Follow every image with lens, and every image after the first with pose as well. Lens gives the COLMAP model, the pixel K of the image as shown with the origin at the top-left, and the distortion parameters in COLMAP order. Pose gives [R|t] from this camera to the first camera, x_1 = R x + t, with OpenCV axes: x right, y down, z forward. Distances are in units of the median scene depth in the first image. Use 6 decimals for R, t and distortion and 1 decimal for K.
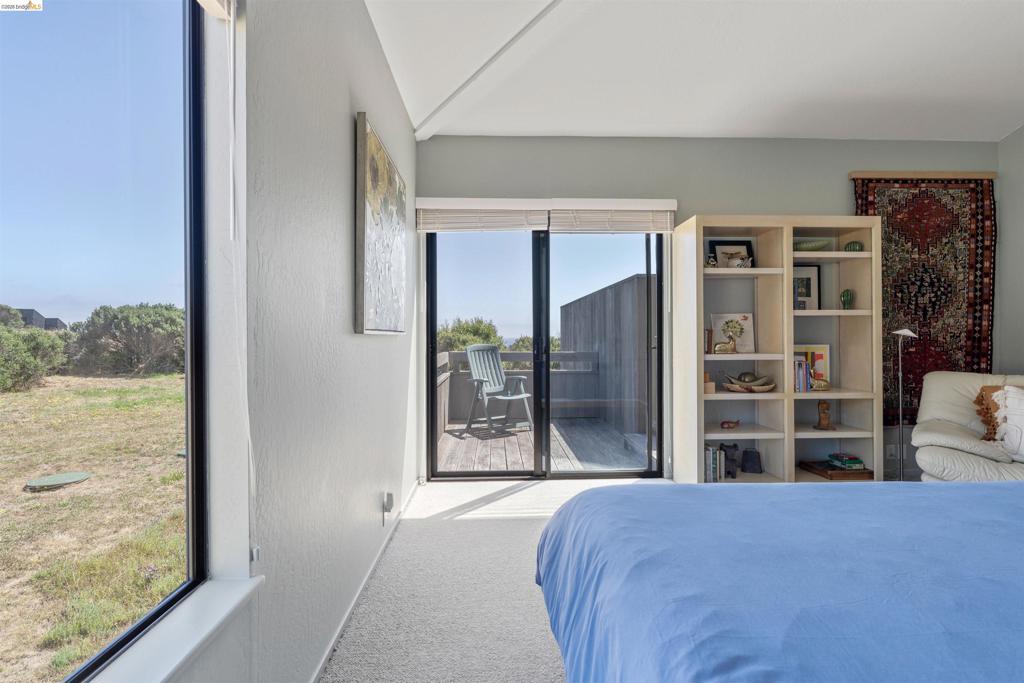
lens RADIAL K [[462.7, 0, 508.7], [0, 462.7, 336.1], [0, 0, 1]] dist [-0.002102, 0.002562]
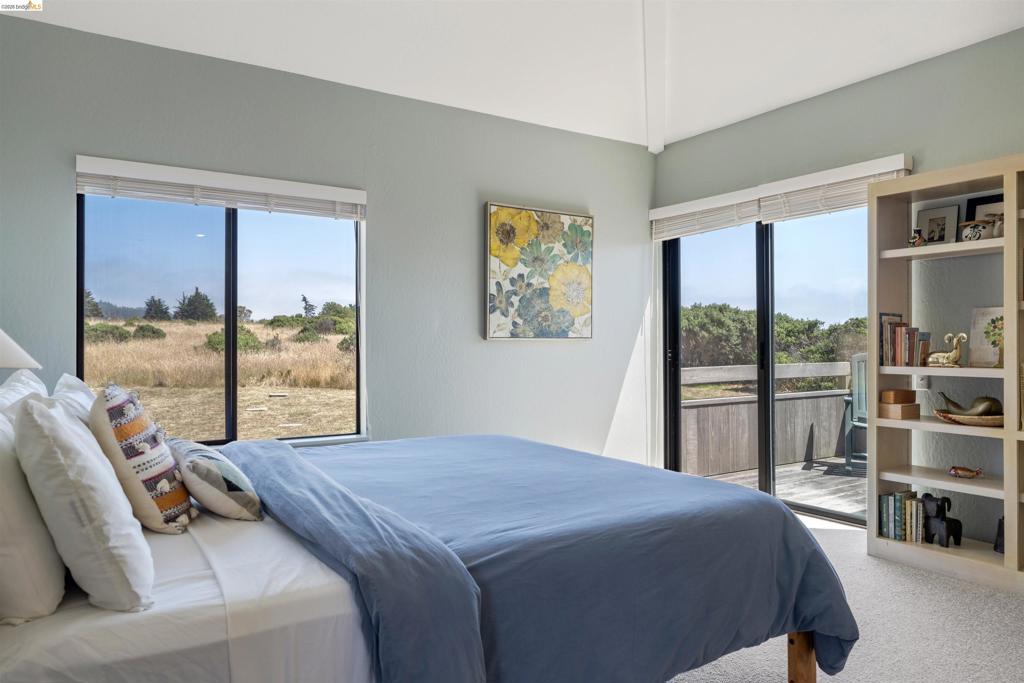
lens RADIAL K [[719.4, 0, 510.4], [0, 719.4, 339.5], [0, 0, 1]] dist [-0.003342, -0.000685]
pose [[0.506188, -0.000594, -0.862423, 1.019569], [-0.000021, 1.000000, -0.000701, -0.002604], [0.862423, 0.000373, 0.506188, -0.101716]]
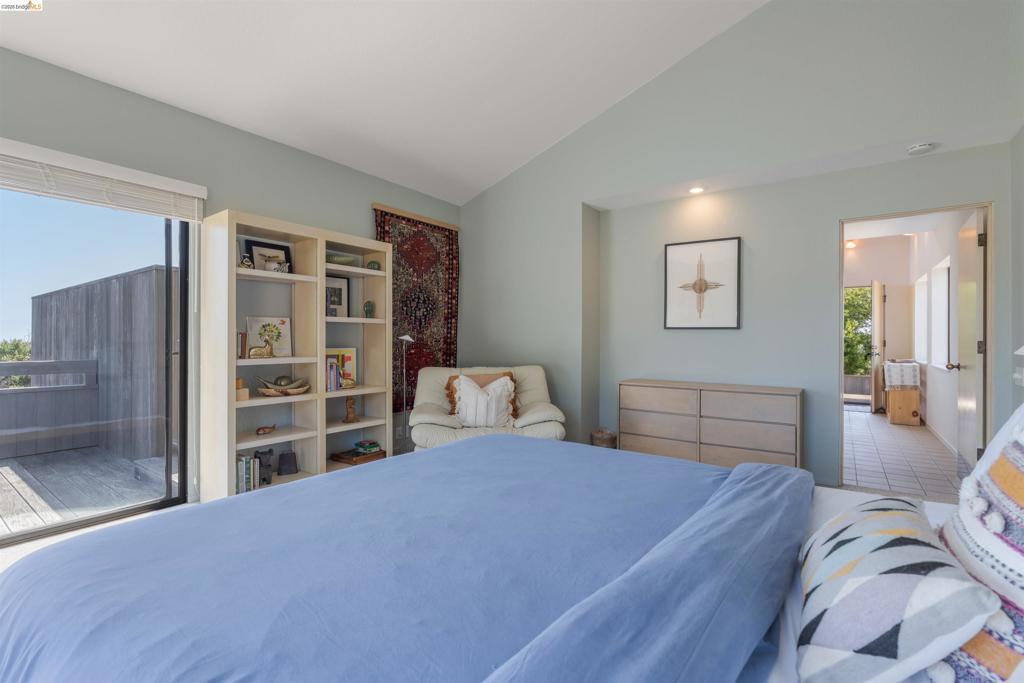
lens RADIAL K [[462.7, 0, 506.4], [0, 462.7, 338.3], [0, 0, 1]] dist [-0.002102, 0.002562]
pose [[0.622491, 0.007954, 0.782587, 0.025648], [-0.005107, 0.999968, -0.006101, -0.000275], [-0.782610, -0.000199, 0.622512, -0.011431]]
